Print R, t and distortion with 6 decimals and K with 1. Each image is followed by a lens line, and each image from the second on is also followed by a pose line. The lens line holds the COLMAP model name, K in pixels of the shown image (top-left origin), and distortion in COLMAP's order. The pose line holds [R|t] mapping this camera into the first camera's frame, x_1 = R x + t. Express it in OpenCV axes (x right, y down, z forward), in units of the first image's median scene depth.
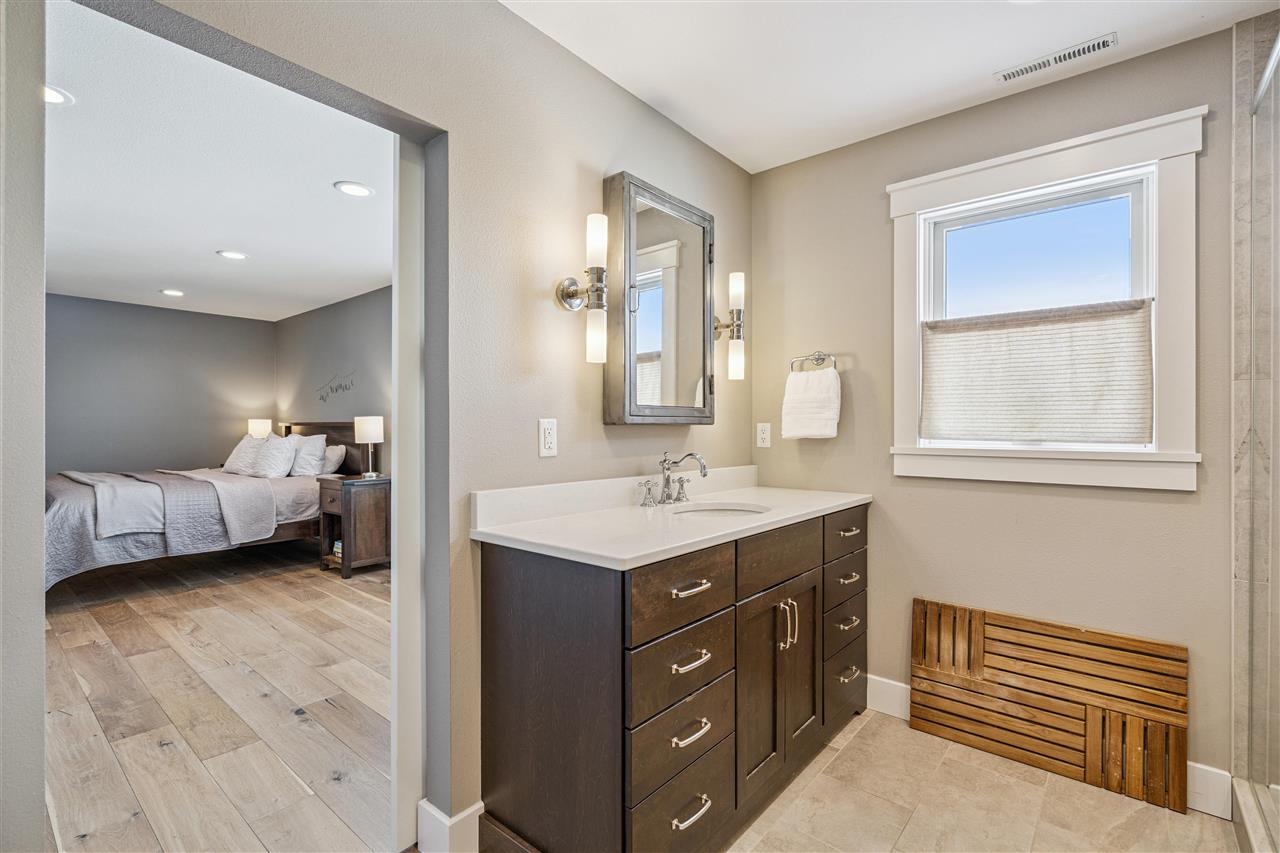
lens RADIAL K [[589.7, 0, 637.5], [0, 589.7, 427.2], [0, 0, 1]] dist [-0.002740, 0.002086]
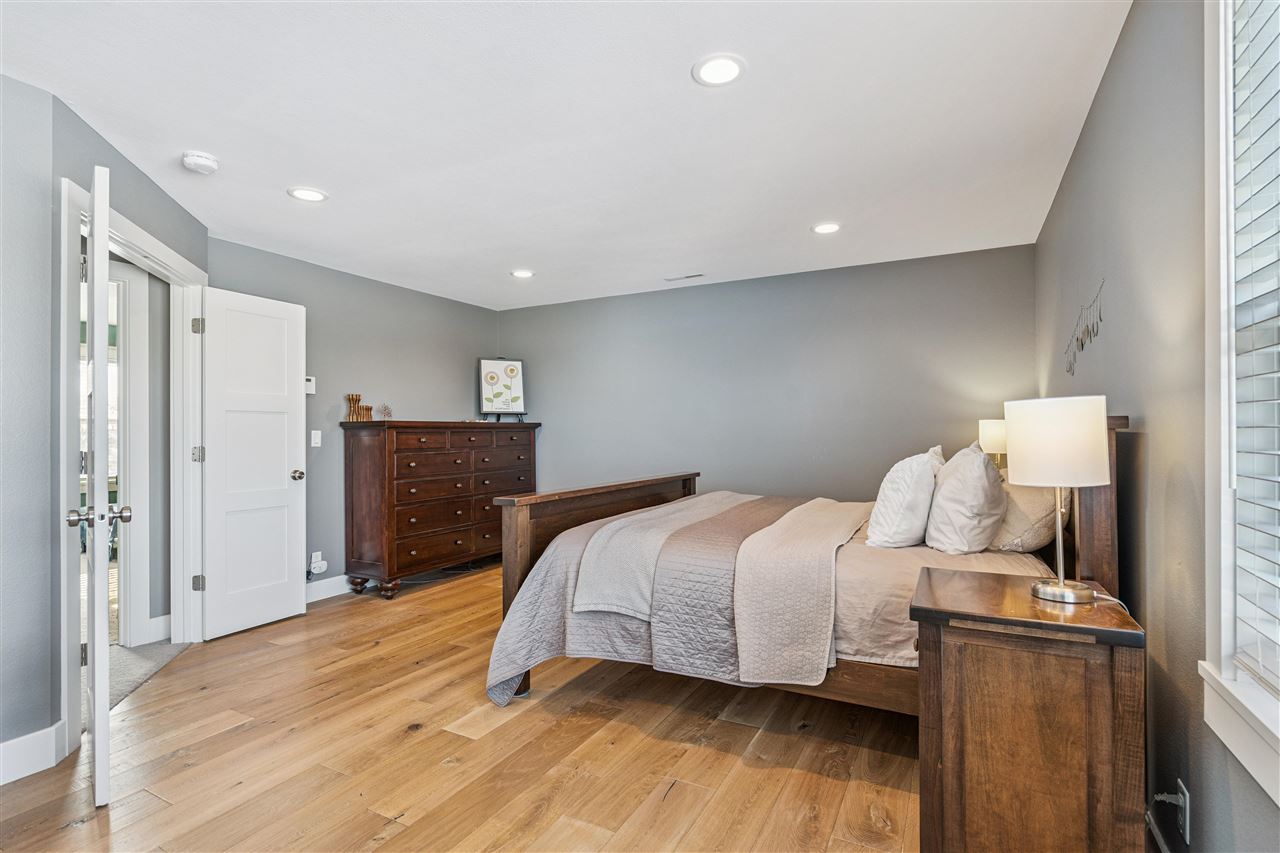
lens RADIAL K [[613.9, 0, 643.0], [0, 613.9, 430.7], [0, 0, 1]] dist [0.000266, 0.000139]
pose [[0.223426, -0.008296, -0.974686, -0.218398], [0.006368, 0.999955, -0.007052, -0.000852], [0.974700, -0.004631, 0.223469, 0.817733]]
